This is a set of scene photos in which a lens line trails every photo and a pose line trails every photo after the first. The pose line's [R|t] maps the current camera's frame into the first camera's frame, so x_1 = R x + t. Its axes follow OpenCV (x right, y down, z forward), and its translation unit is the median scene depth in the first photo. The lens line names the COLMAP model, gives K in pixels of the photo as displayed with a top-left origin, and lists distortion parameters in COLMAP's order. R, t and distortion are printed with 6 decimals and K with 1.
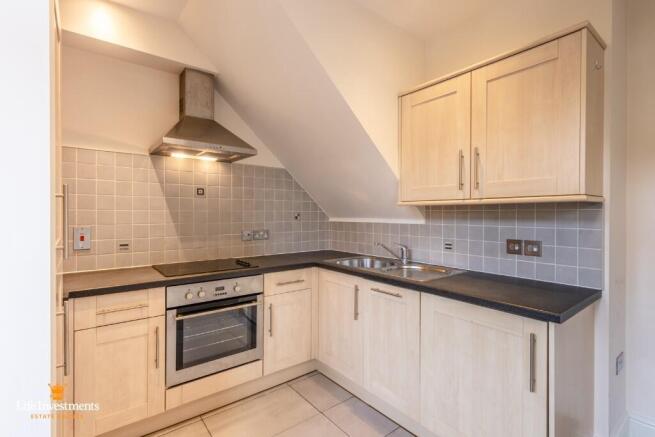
lens RADIAL K [[312.9, 0, 346.5], [0, 312.9, 212.1], [0, 0, 1]] dist [-0.001636, -0.002272]
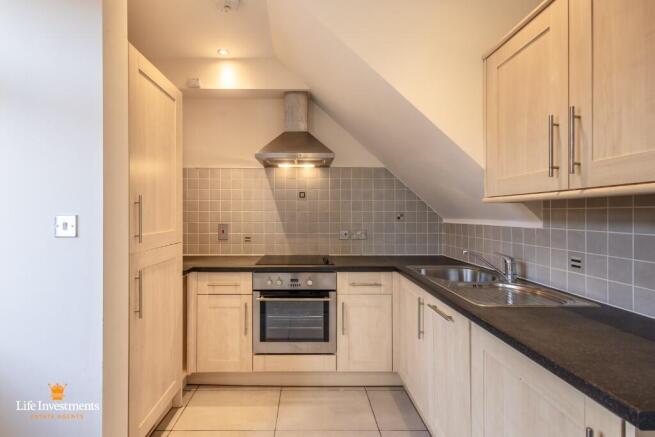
lens RADIAL K [[312.9, 0, 312.0], [0, 312.9, 210.5], [0, 0, 1]] dist [-0.001636, -0.002272]
pose [[0.766896, -0.009440, -0.641702, 0.331656], [0.004644, 0.999947, -0.009160, 0.002632], [0.641754, 0.004044, 0.766900, 0.151335]]
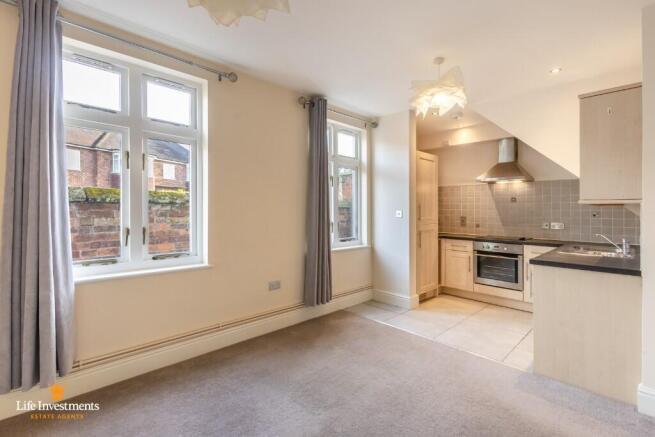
lens RADIAL K [[312.9, 0, 315.1], [0, 312.9, 206.9], [0, 0, 1]] dist [-0.001636, -0.002272]
pose [[0.046336, -0.008993, -0.998885, 1.464100], [-0.005144, 0.999944, -0.009241, 0.000296], [0.998913, 0.005566, 0.046287, -0.288712]]
